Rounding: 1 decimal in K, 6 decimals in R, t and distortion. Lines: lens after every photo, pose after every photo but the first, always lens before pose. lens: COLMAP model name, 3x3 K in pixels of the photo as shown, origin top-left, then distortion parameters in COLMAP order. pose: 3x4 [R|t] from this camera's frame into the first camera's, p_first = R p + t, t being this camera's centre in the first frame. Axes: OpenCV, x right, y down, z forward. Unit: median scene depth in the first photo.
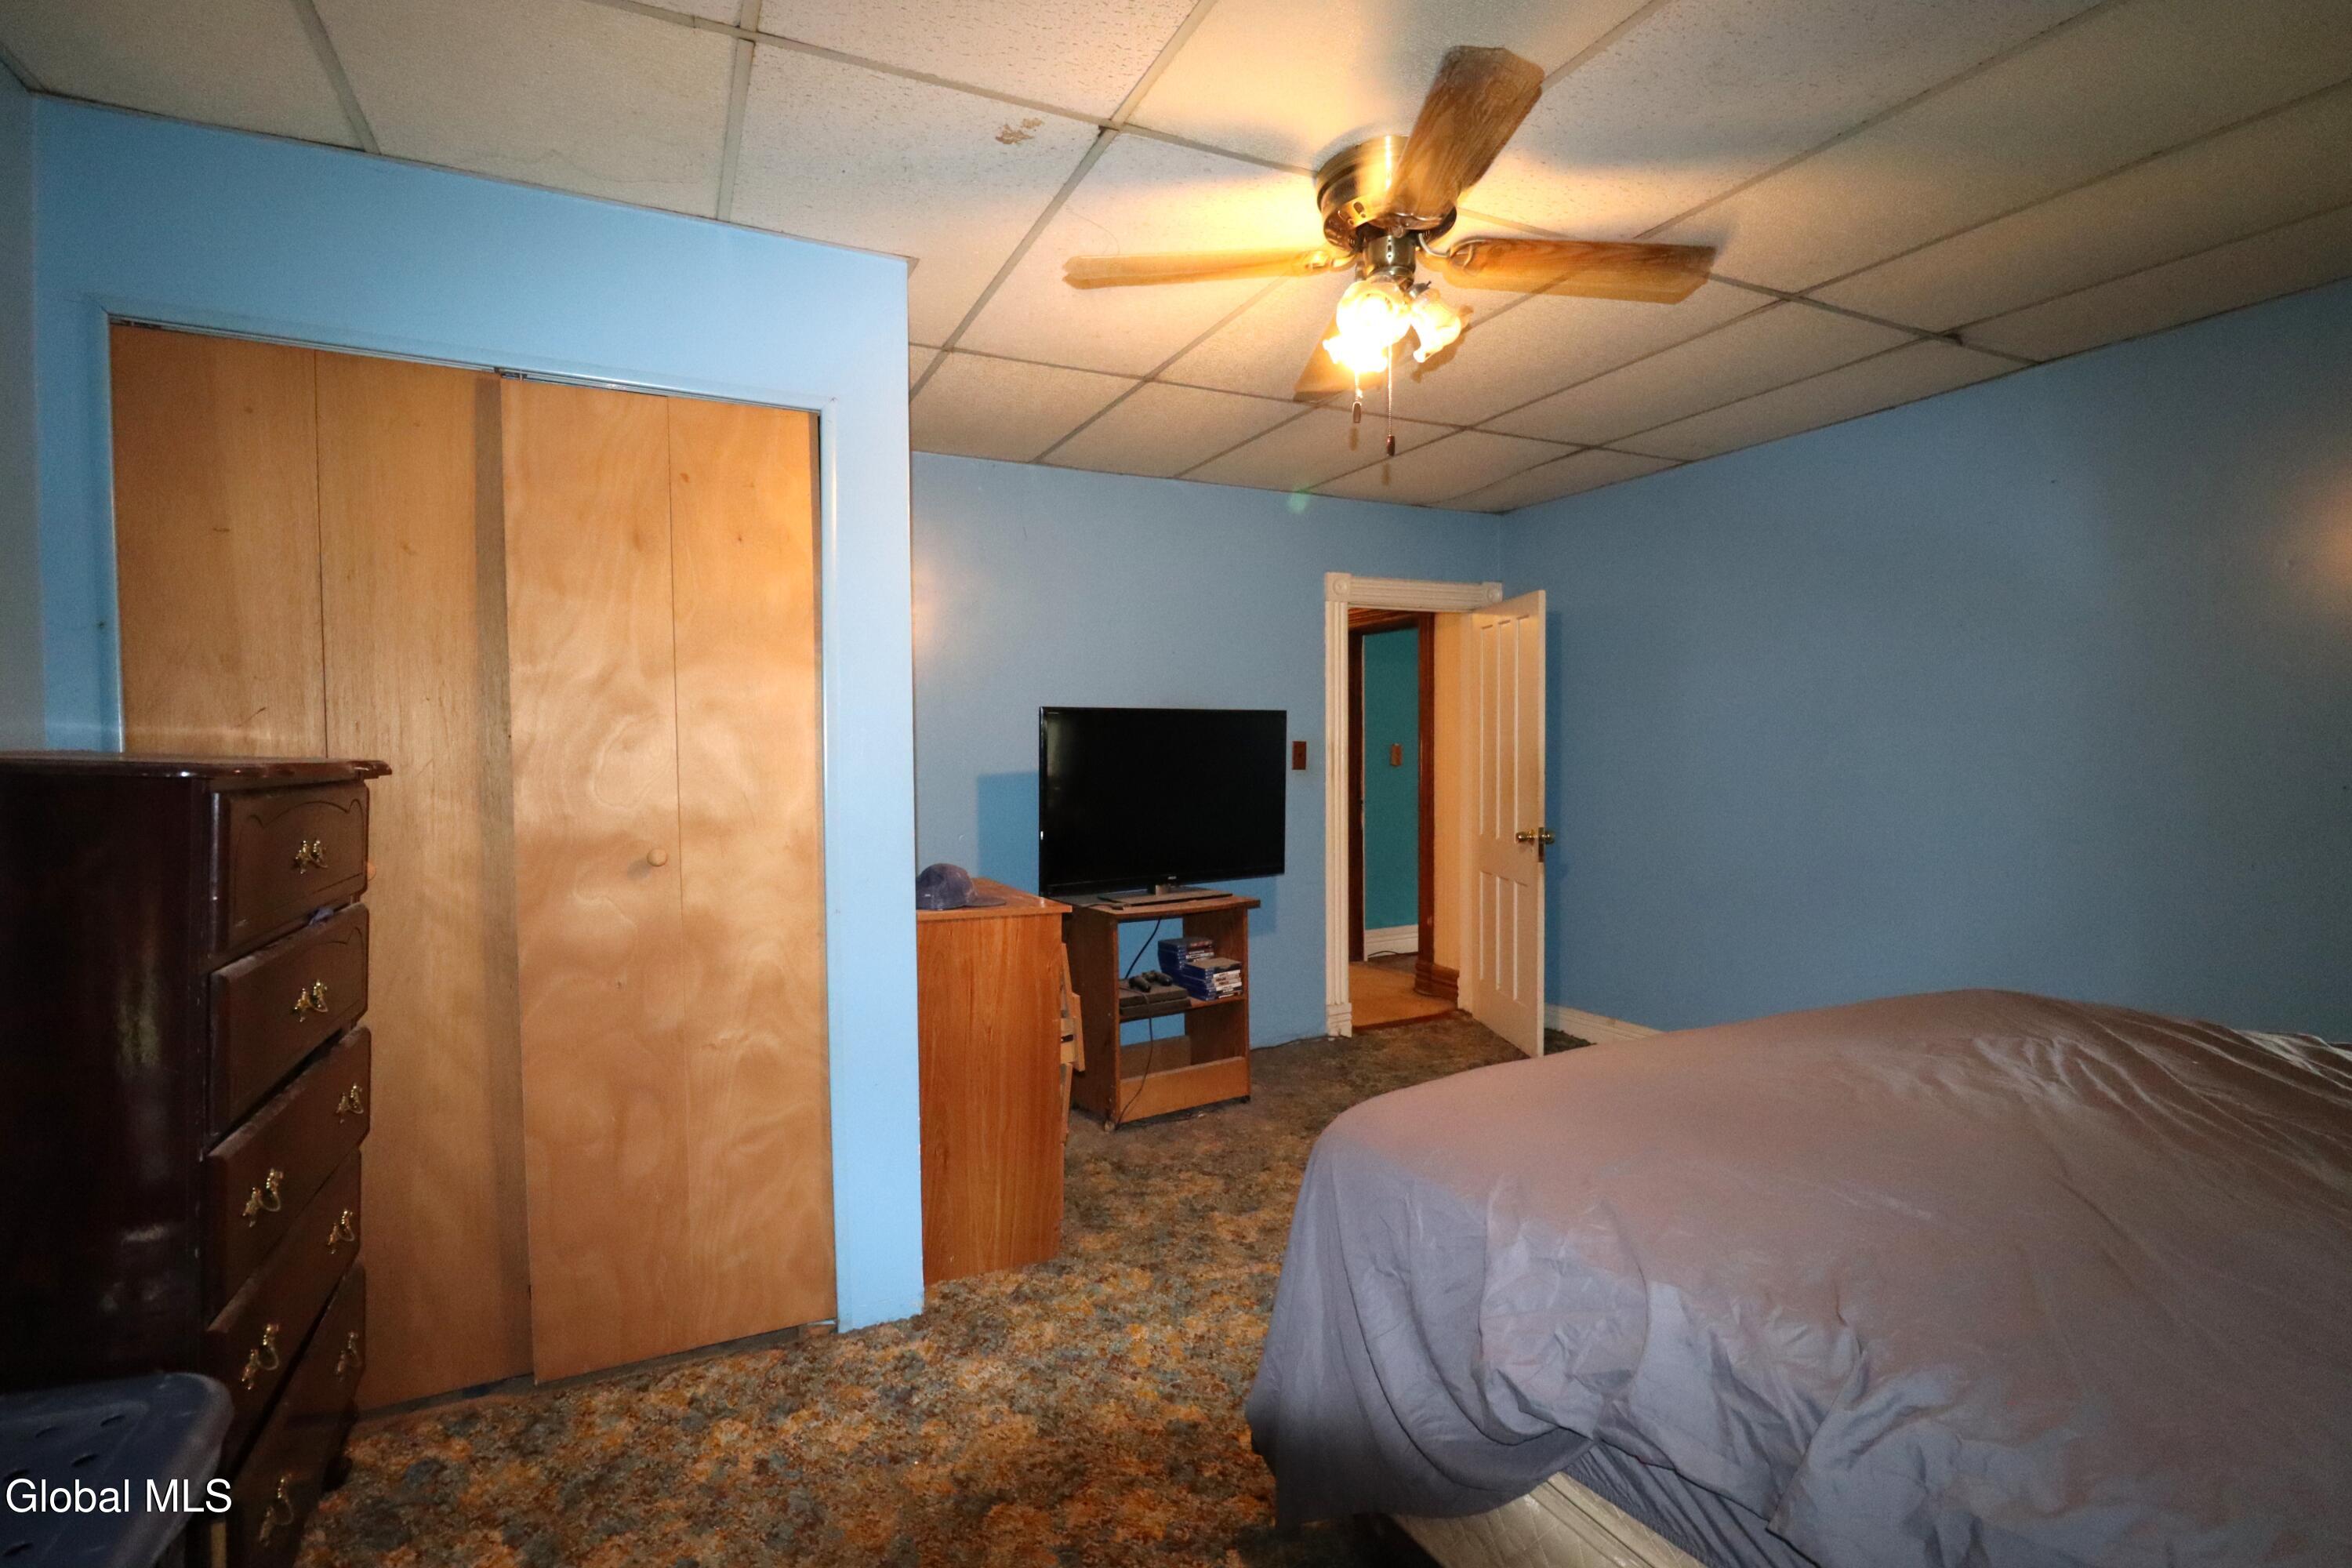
lens RADIAL K [[1093.6, 0, 1168.1], [0, 1093.6, 785.1], [0, 0, 1]] dist [-0.012832, -0.006700]
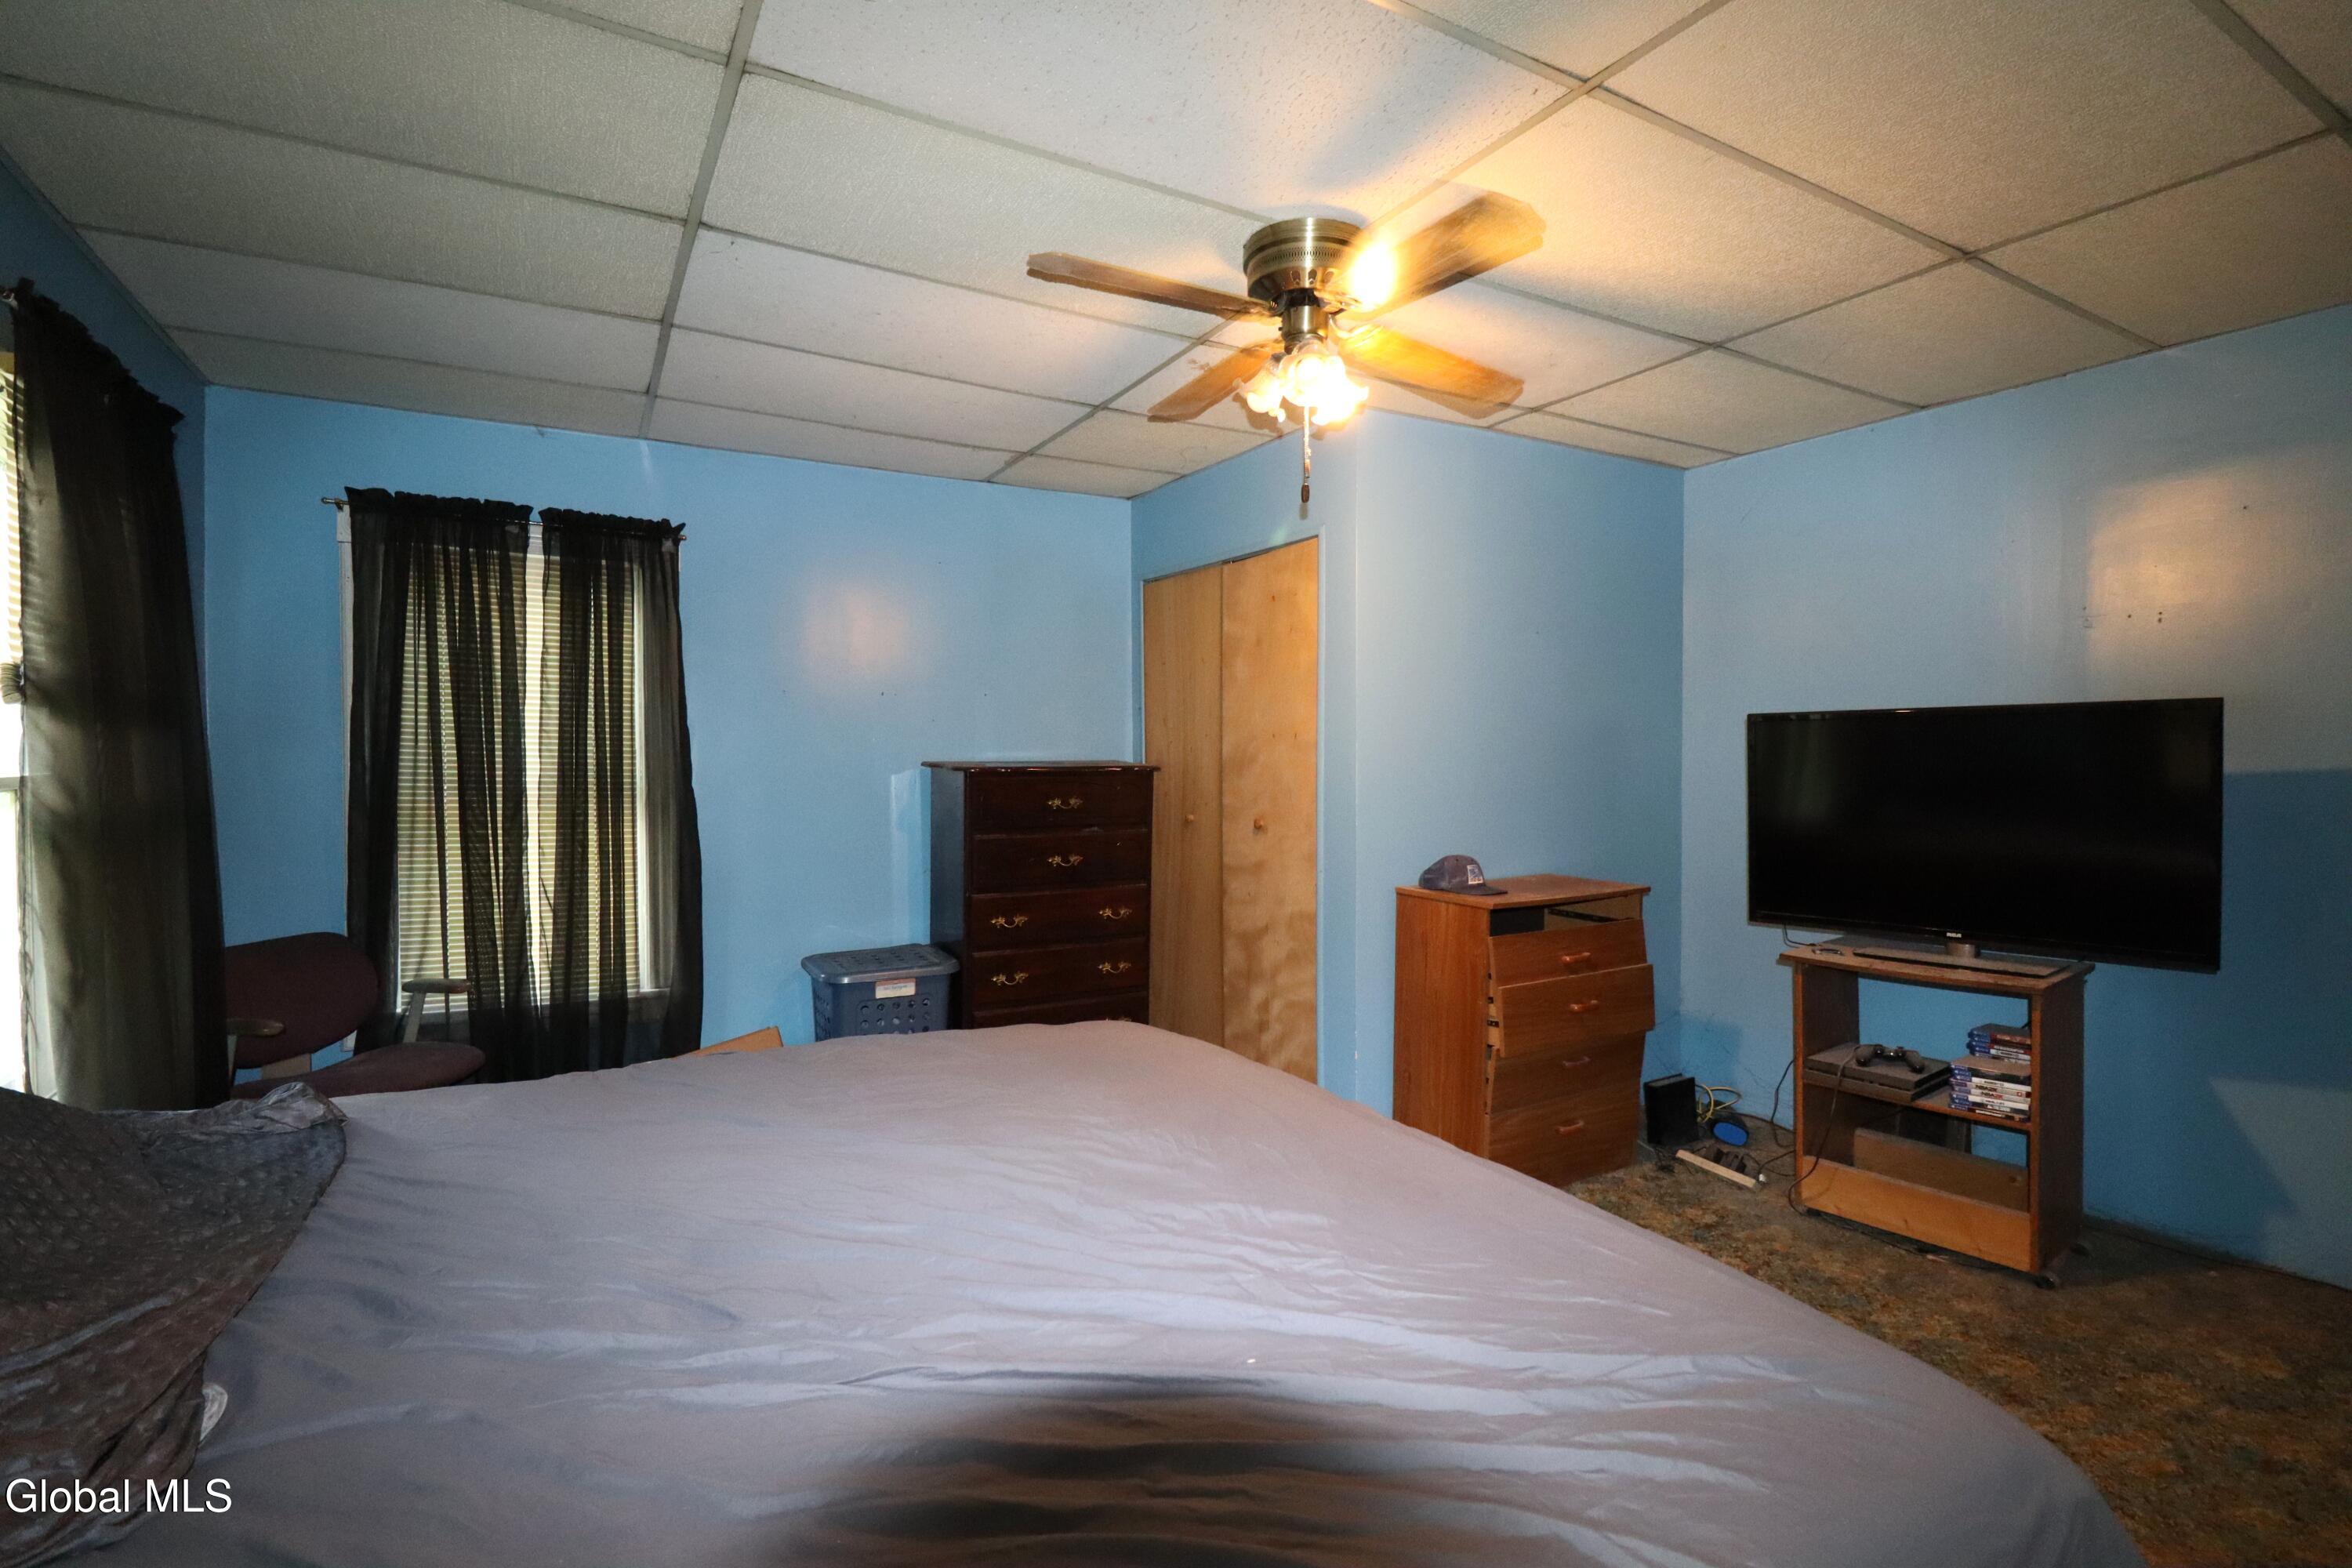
lens RADIAL K [[1093.6, 0, 1169.9], [0, 1093.6, 771.2], [0, 0, 1]] dist [-0.012832, -0.006700]
pose [[0.071646, 0.023017, -0.997165, 0.876684], [-0.028765, 0.999366, 0.021001, -0.033892], [0.997015, 0.027179, 0.072262, 0.518628]]
